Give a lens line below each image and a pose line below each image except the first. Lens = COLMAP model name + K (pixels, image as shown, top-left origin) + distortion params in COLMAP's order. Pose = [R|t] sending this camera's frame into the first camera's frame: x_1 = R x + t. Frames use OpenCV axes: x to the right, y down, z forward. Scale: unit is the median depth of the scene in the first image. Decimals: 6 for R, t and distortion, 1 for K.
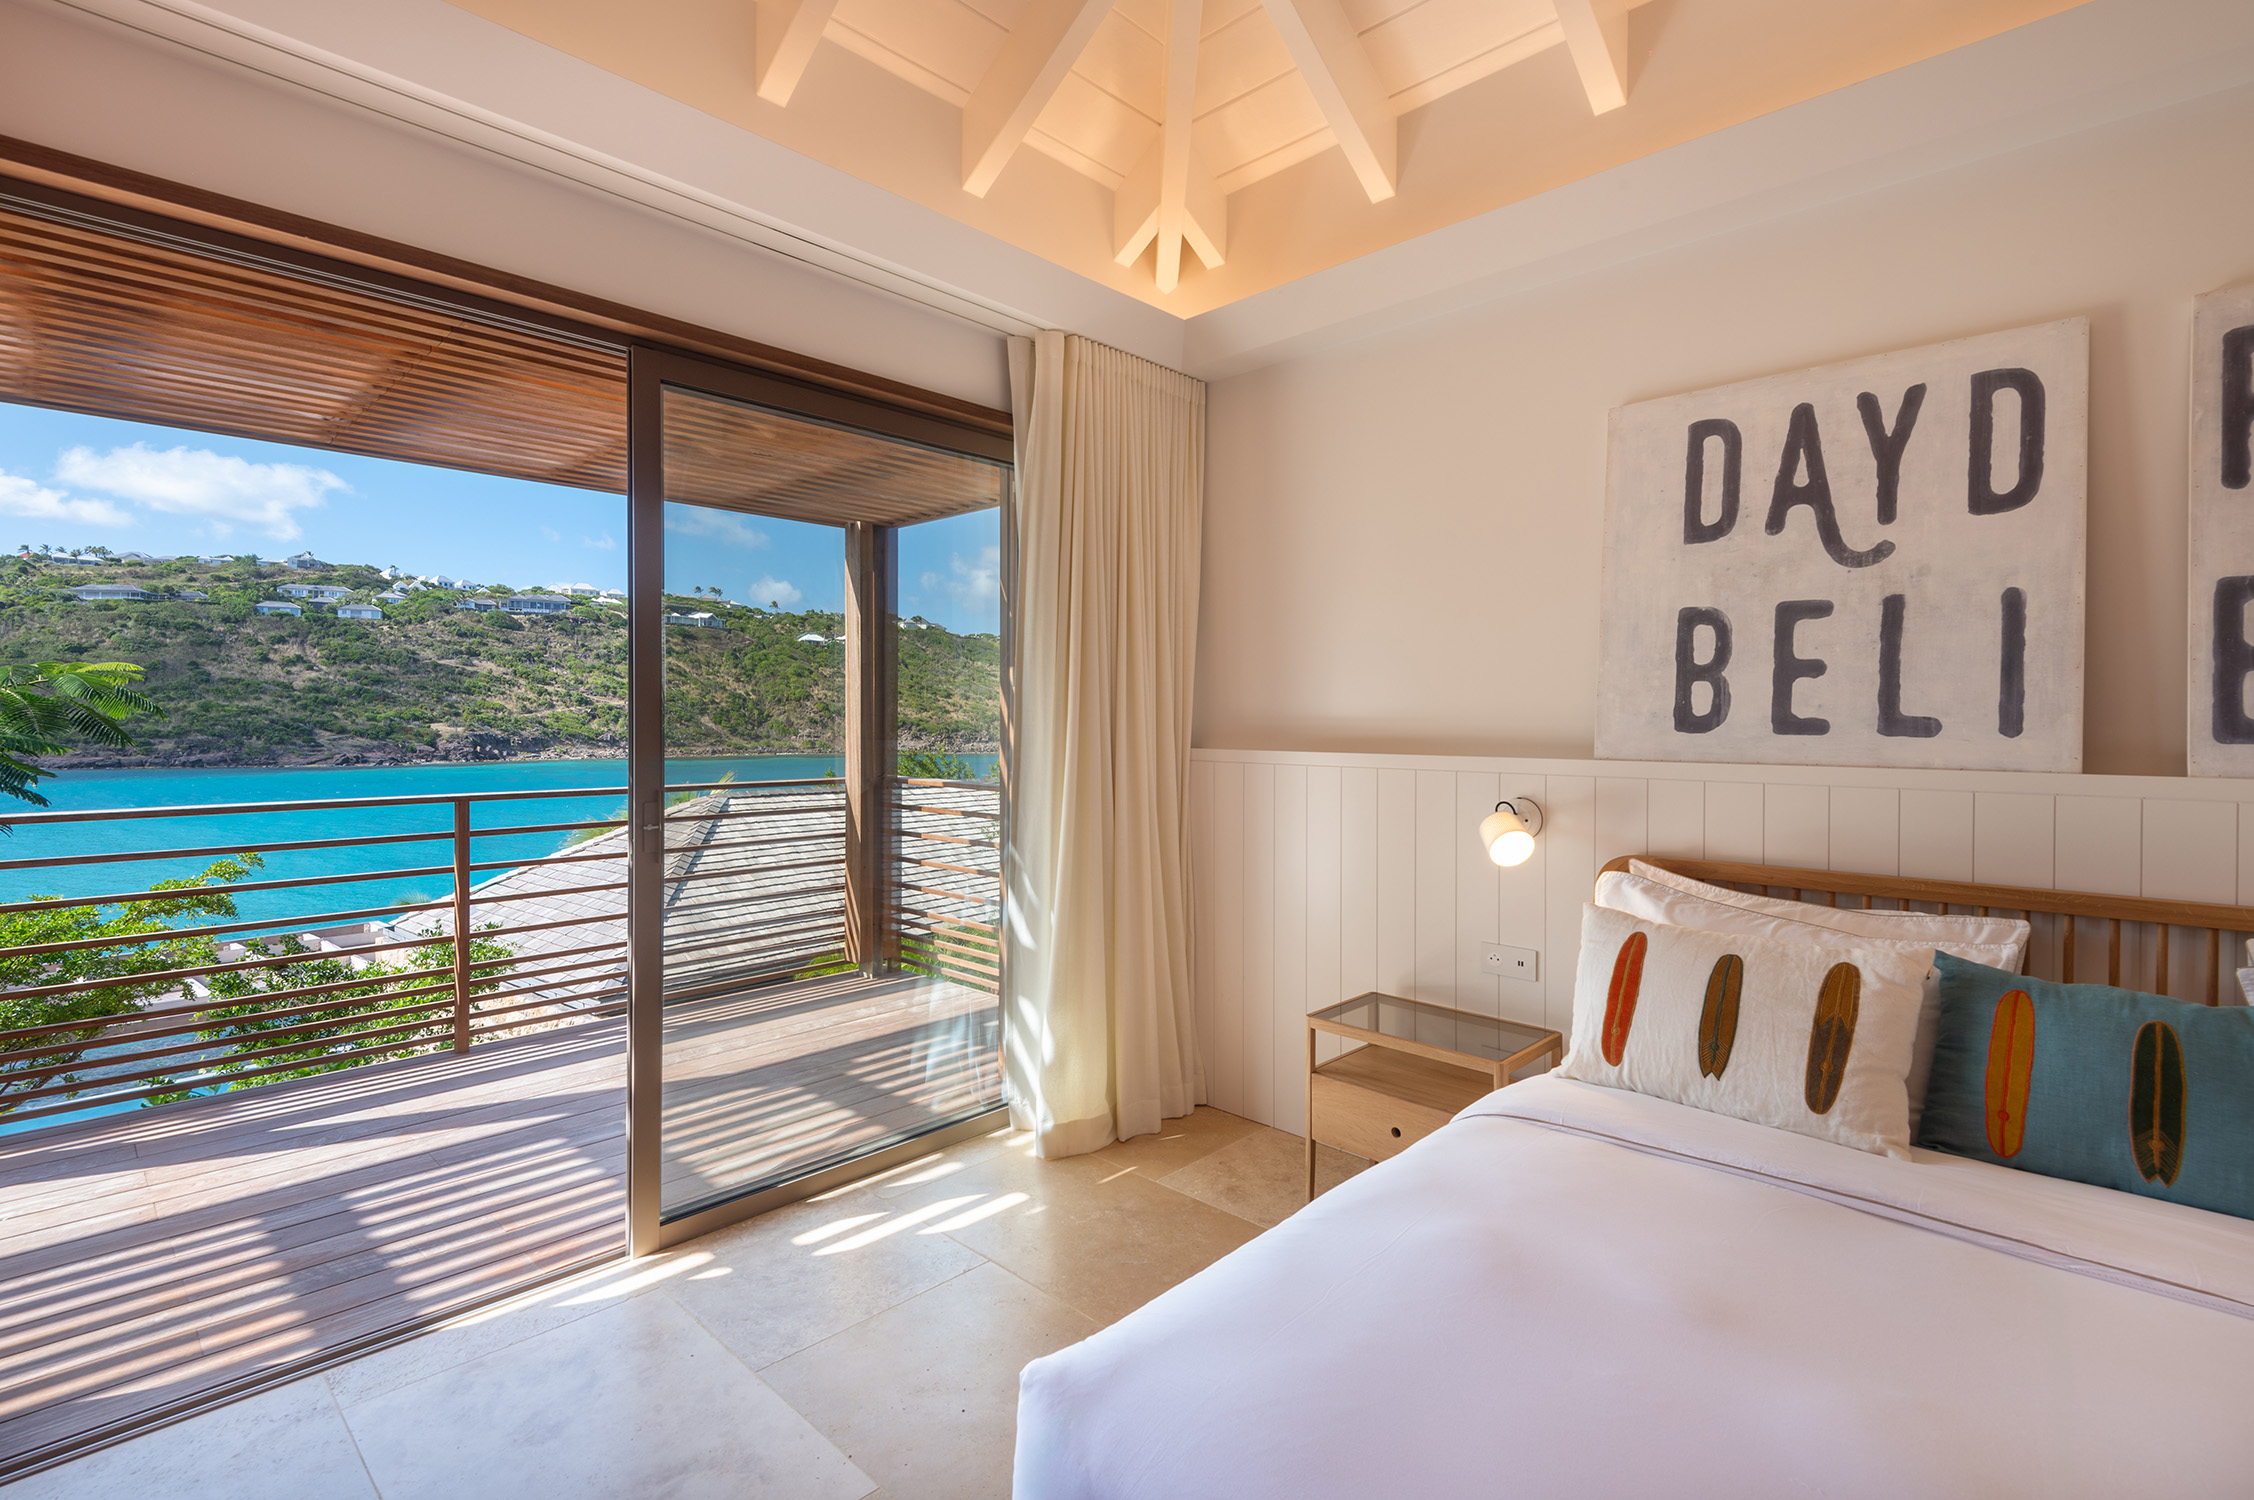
lens RADIAL K [[1051.6, 0, 1127.8], [0, 1051.6, 724.4], [0, 0, 1]] dist [0.000981, -0.000366]
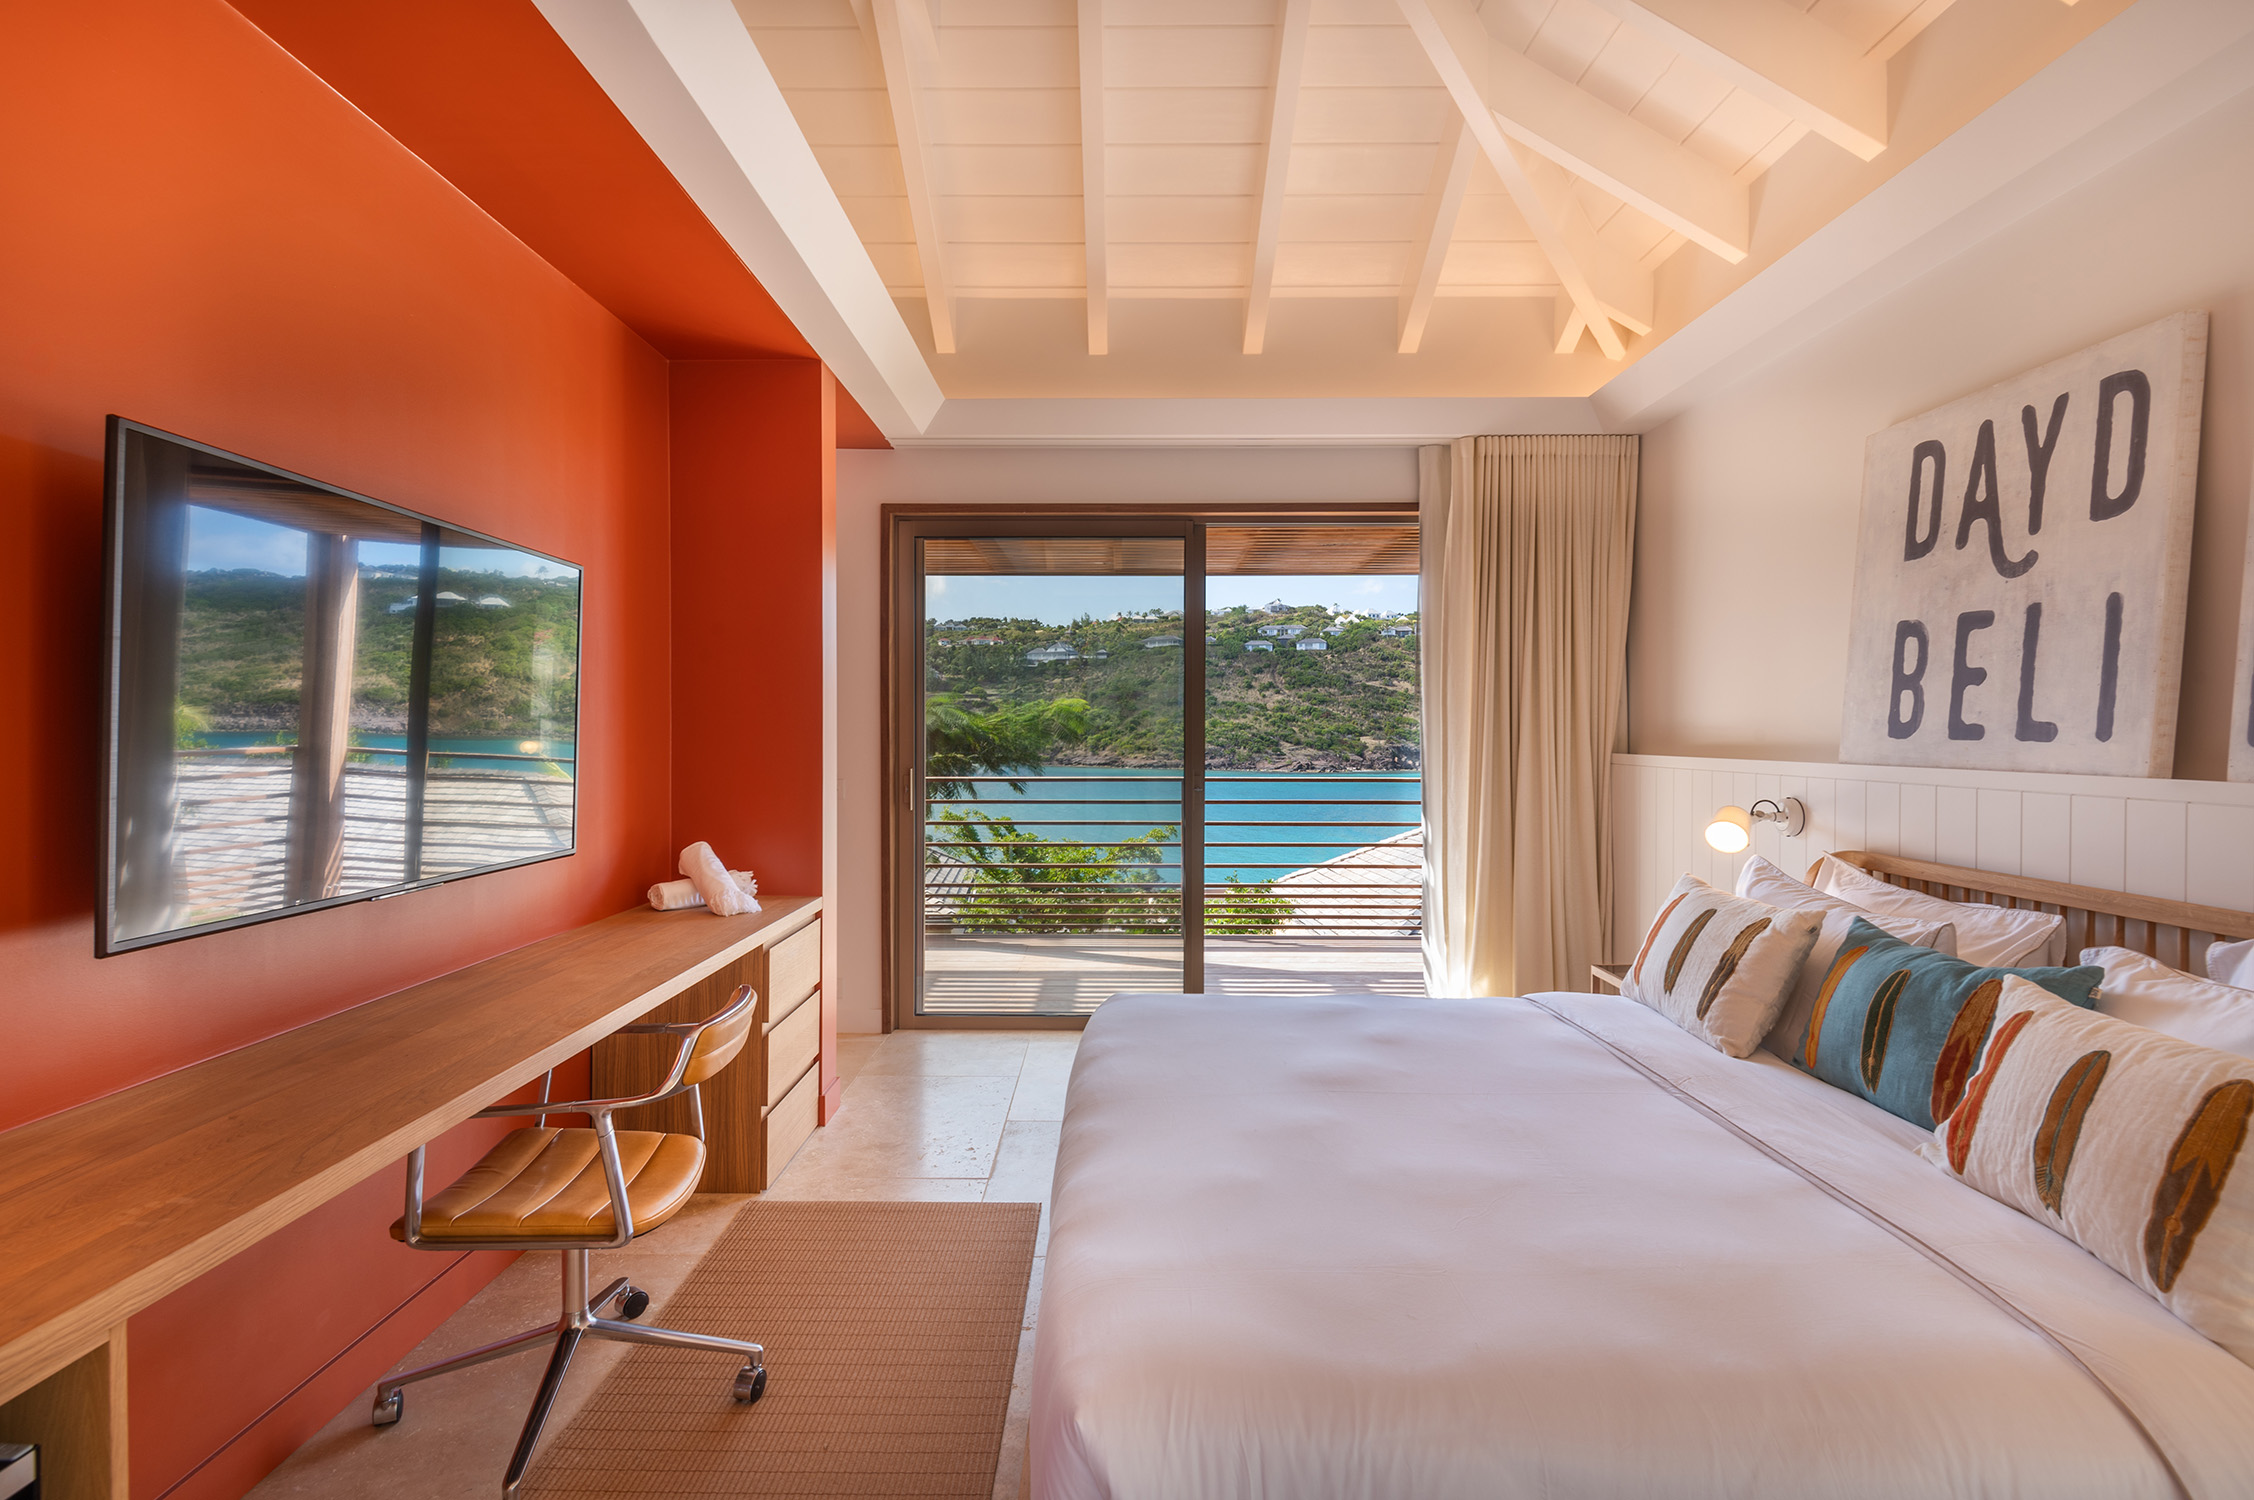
lens RADIAL K [[1078.7, 0, 1127.0], [0, 1078.7, 750.0], [0, 0, 1]] dist [-0.041520, -0.000044]
pose [[0.689698, 0.010592, -0.724019, 0.719612], [-0.002803, 0.999925, 0.011958, 0.008350], [0.724091, -0.006218, 0.689676, -0.287650]]
